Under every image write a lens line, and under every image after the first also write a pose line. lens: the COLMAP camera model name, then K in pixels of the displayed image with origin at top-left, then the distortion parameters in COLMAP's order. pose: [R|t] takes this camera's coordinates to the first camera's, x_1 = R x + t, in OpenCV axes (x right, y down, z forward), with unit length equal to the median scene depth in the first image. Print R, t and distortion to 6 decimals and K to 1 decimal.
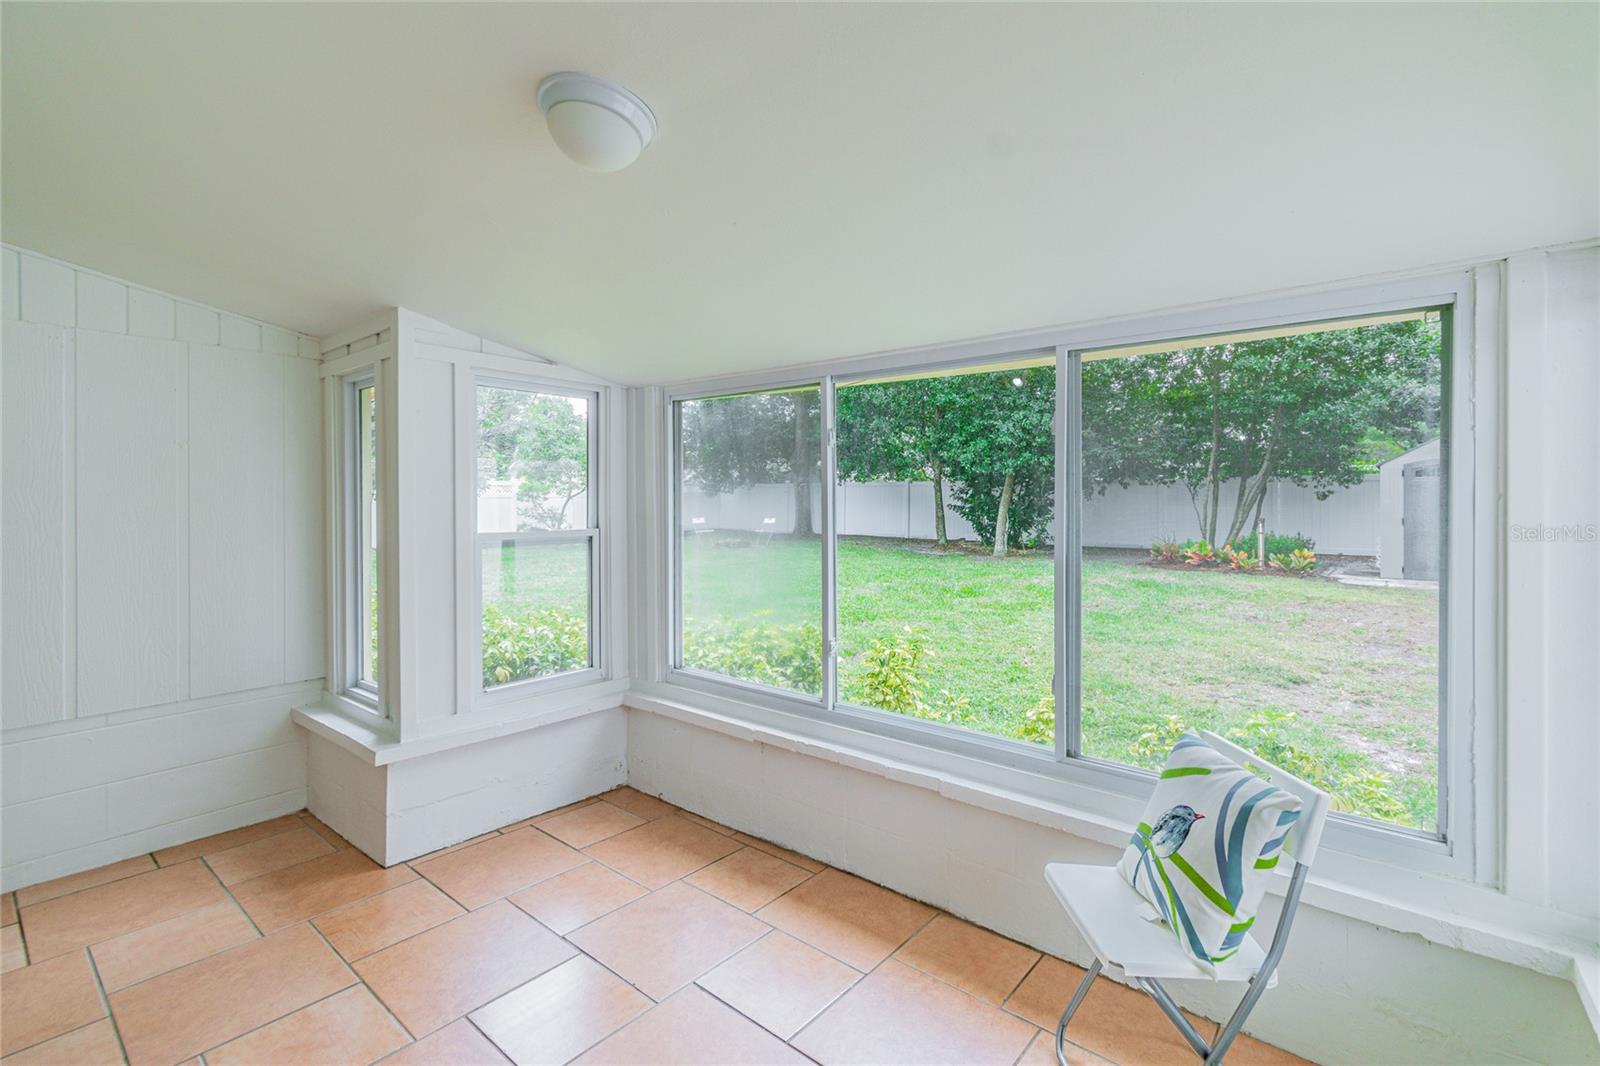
lens RADIAL K [[730.3, 0, 804.7], [0, 730.3, 505.3], [0, 0, 1]] dist [0.000550, -0.001285]
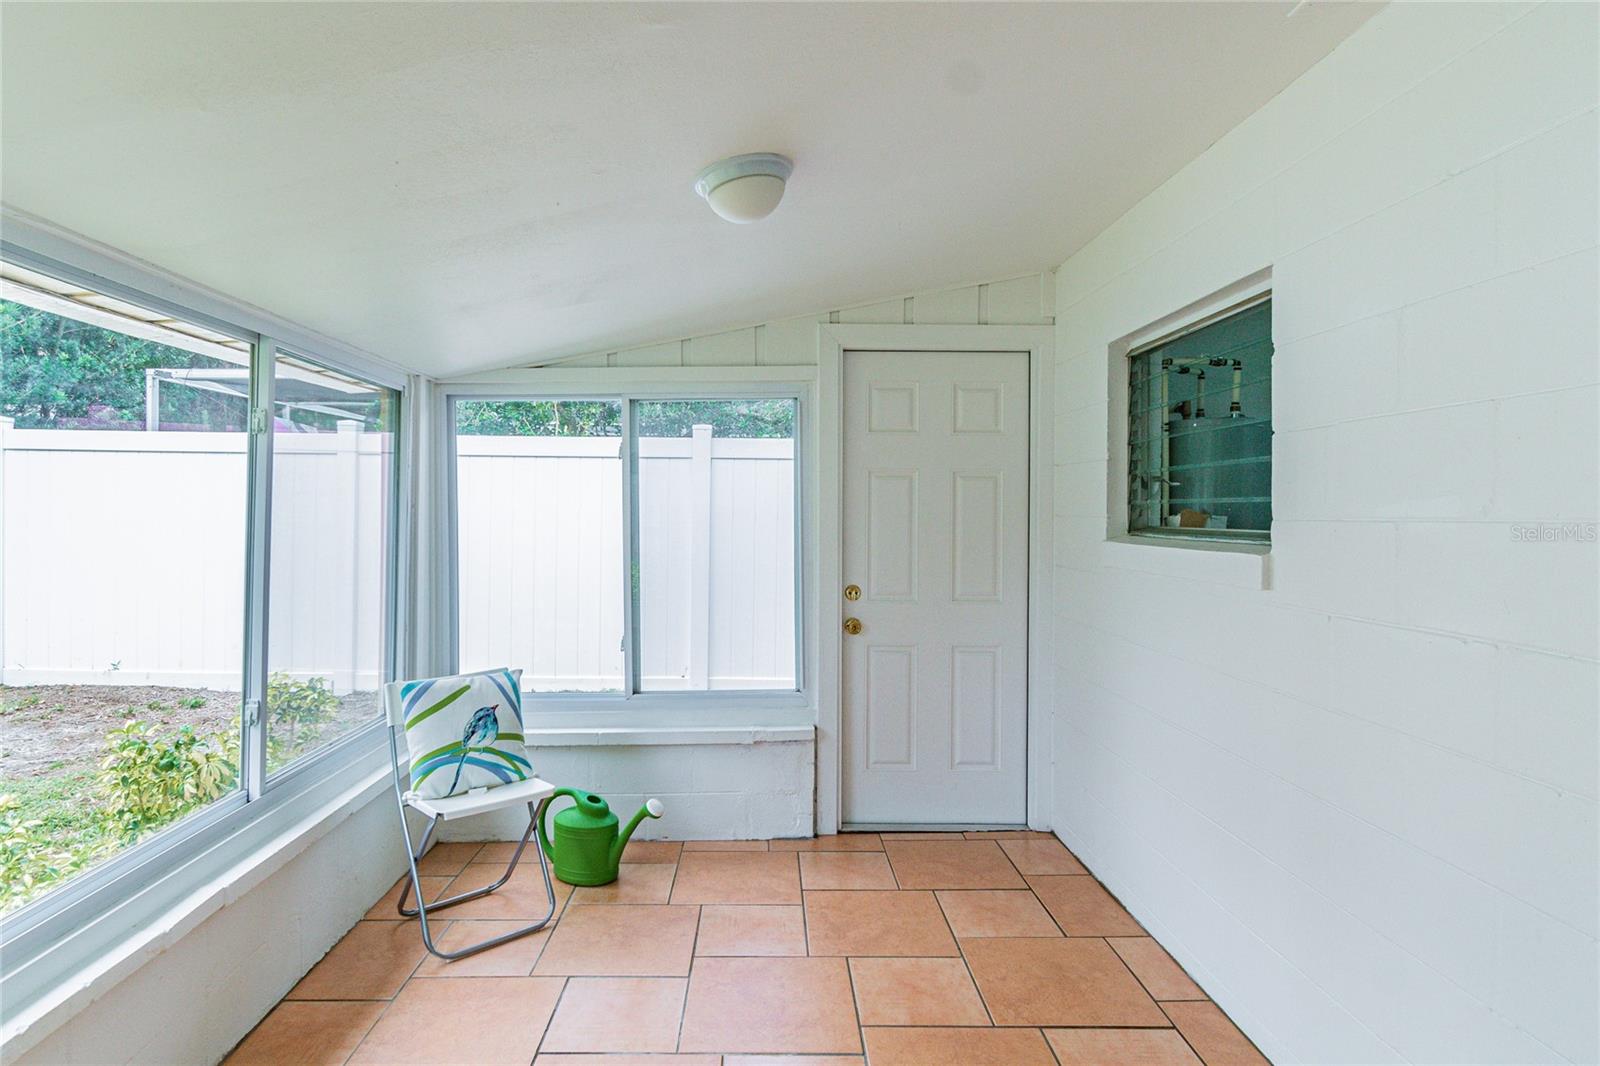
lens RADIAL K [[855.7, 0, 767.8], [0, 855.7, 507.0], [0, 0, 1]] dist [0.001757, -0.000451]
pose [[-0.644375, 0.000775, 0.764709, -0.741830], [0.002265, 0.999997, 0.000896, -0.004683], [-0.764706, 0.002310, -0.644375, 1.023801]]
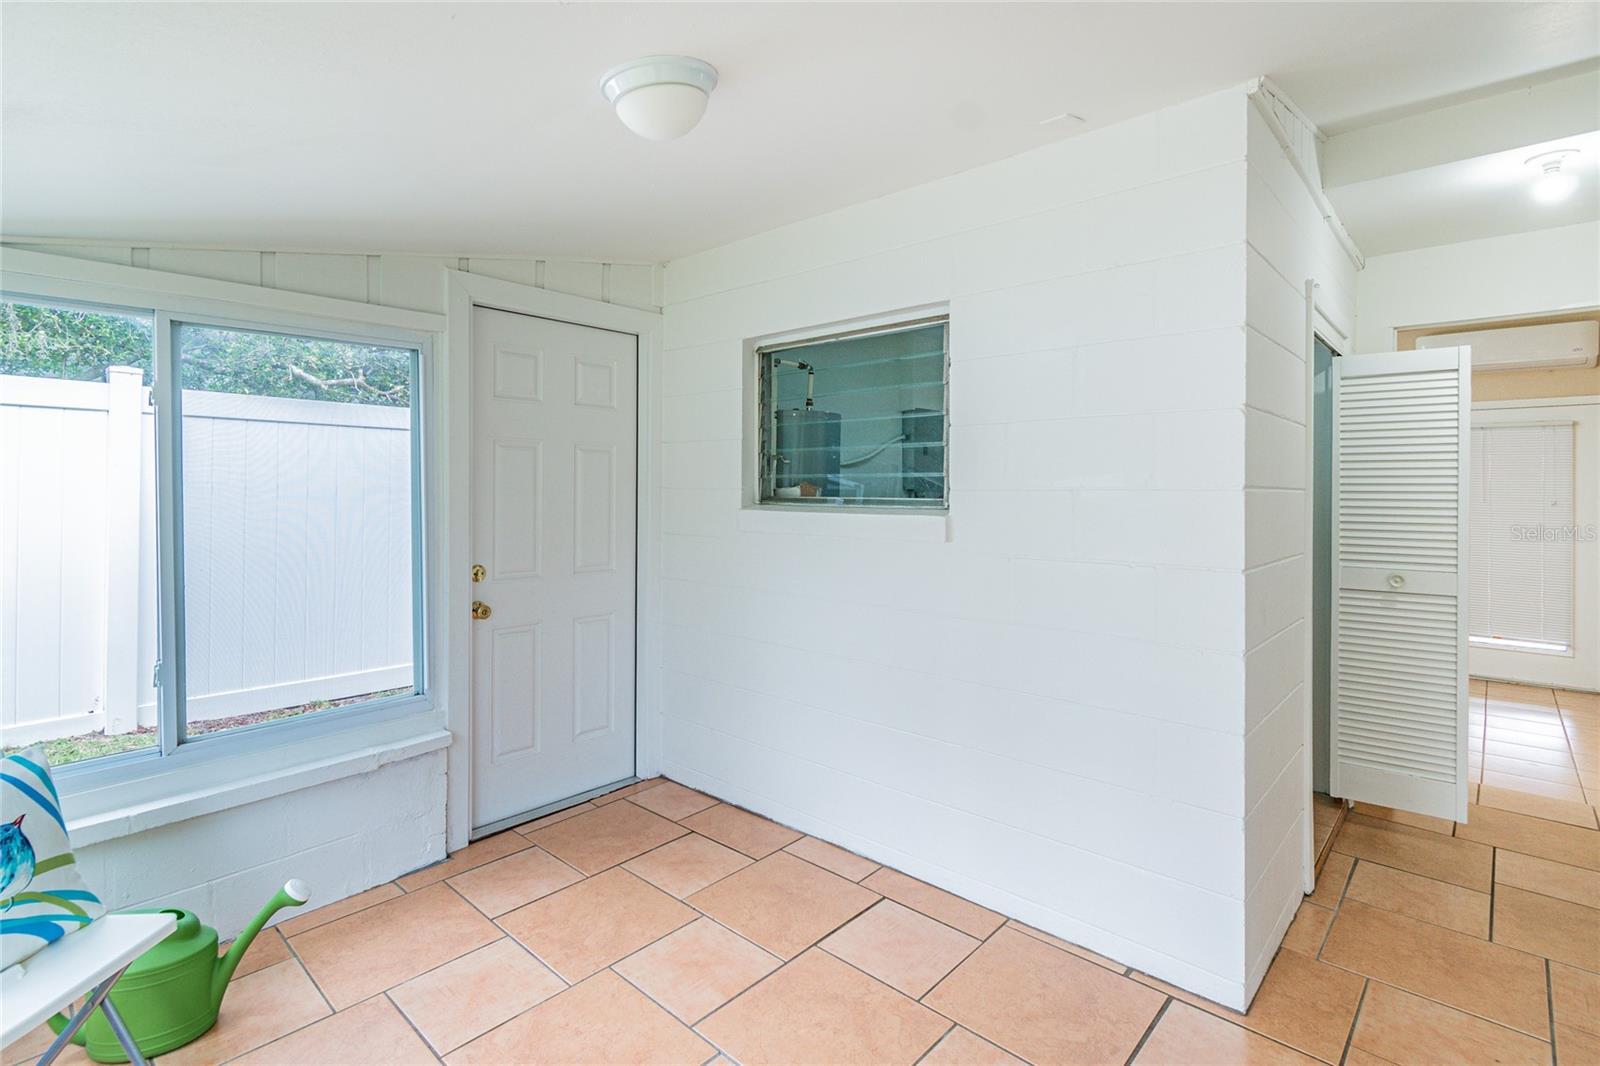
lens RADIAL K [[758.1, 0, 787.6], [0, 758.1, 482.7], [0, 0, 1]] dist [-0.000084, -0.000847]
pose [[-0.998639, -0.004610, 0.051957, -0.273604], [-0.004551, 0.999989, 0.001250, -0.000434], [-0.051962, 0.001012, -0.998649, 1.112459]]
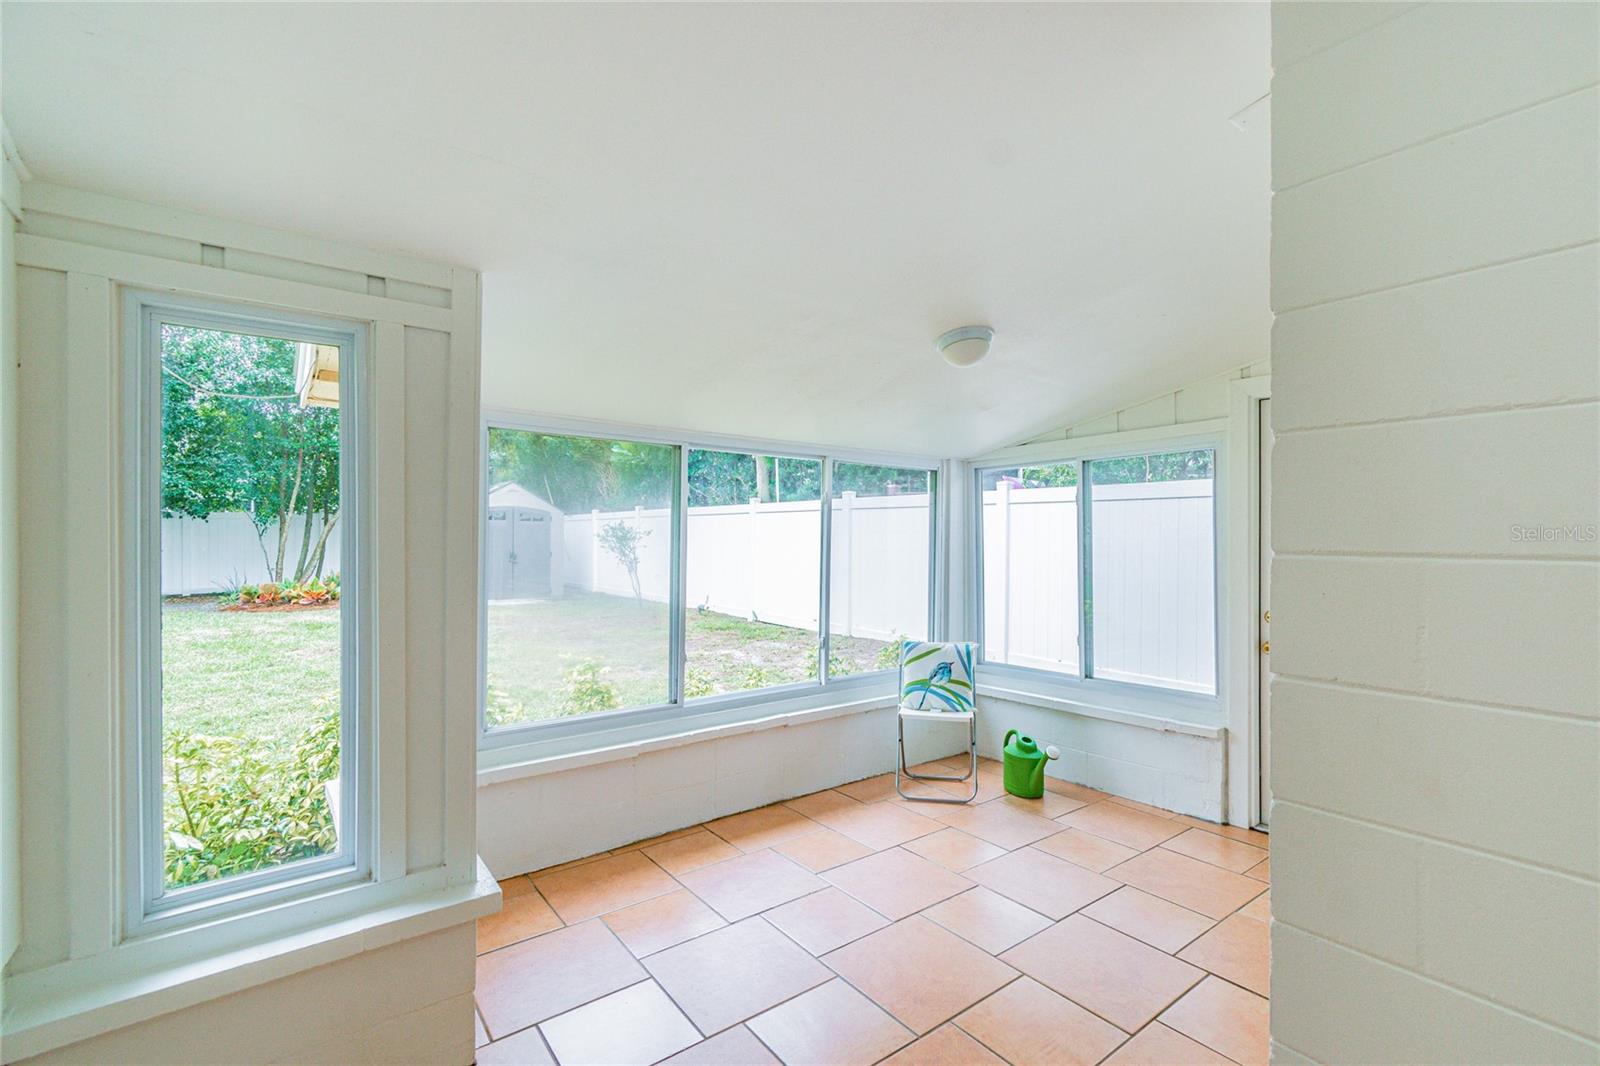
lens RADIAL K [[718.7, 0, 817.7], [0, 718.7, 537.7], [0, 0, 1]] dist [0.002362, -0.000853]
pose [[0.208934, 0.002230, 0.977927, -1.201717], [0.004653, 0.999984, -0.003274, -0.006593], [-0.977919, 0.005234, 0.208920, 0.546317]]
